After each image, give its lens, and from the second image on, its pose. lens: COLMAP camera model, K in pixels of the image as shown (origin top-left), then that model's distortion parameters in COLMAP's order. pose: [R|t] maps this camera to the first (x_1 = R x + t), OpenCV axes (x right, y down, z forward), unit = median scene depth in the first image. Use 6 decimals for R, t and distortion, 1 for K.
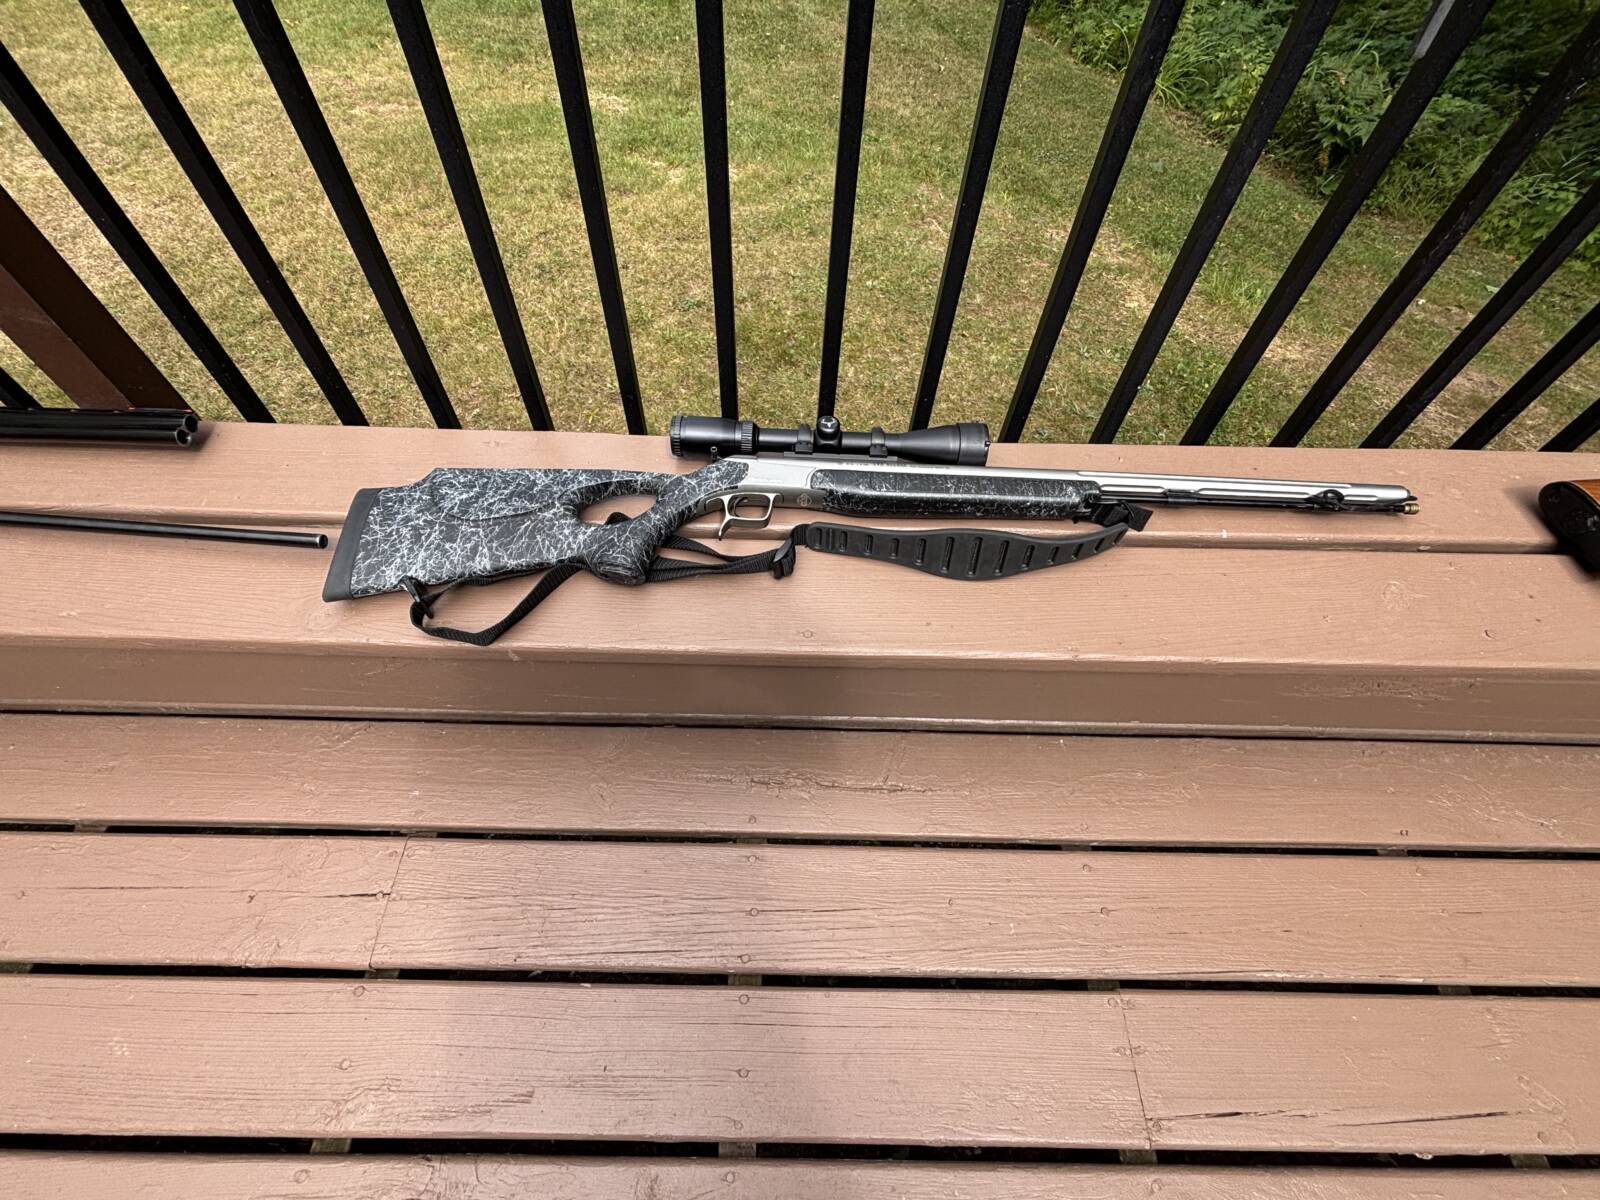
lens RADIAL K [[739.6, 0, 793.4], [0, 739.6, 604.7], [0, 0, 1]] dist [0.000264, 0.004542]
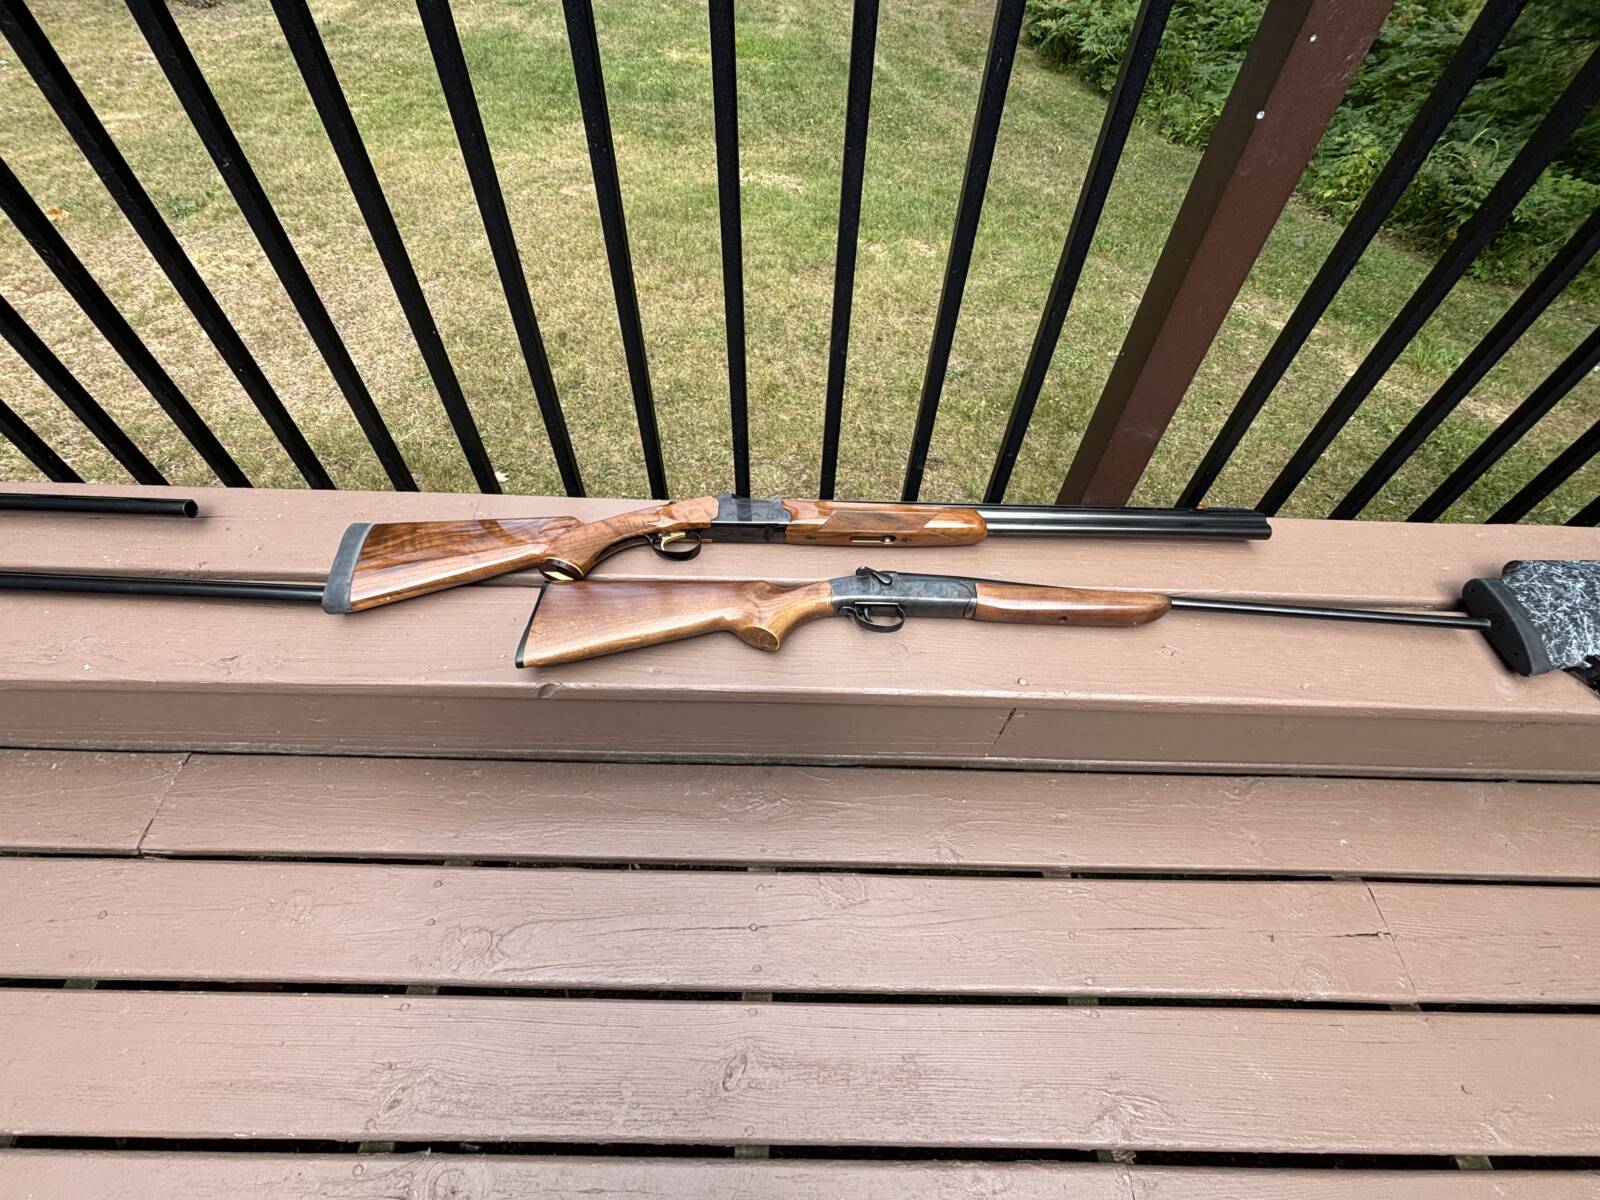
lens RADIAL K [[739.6, 0, 789.1], [0, 739.6, 600.5], [0, 0, 1]] dist [0.000264, 0.004542]
pose [[0.999877, -0.004416, 0.015031, -0.324880], [0.005366, 0.997953, -0.063721, -0.010050], [-0.014719, 0.063794, 0.997855, -0.030905]]
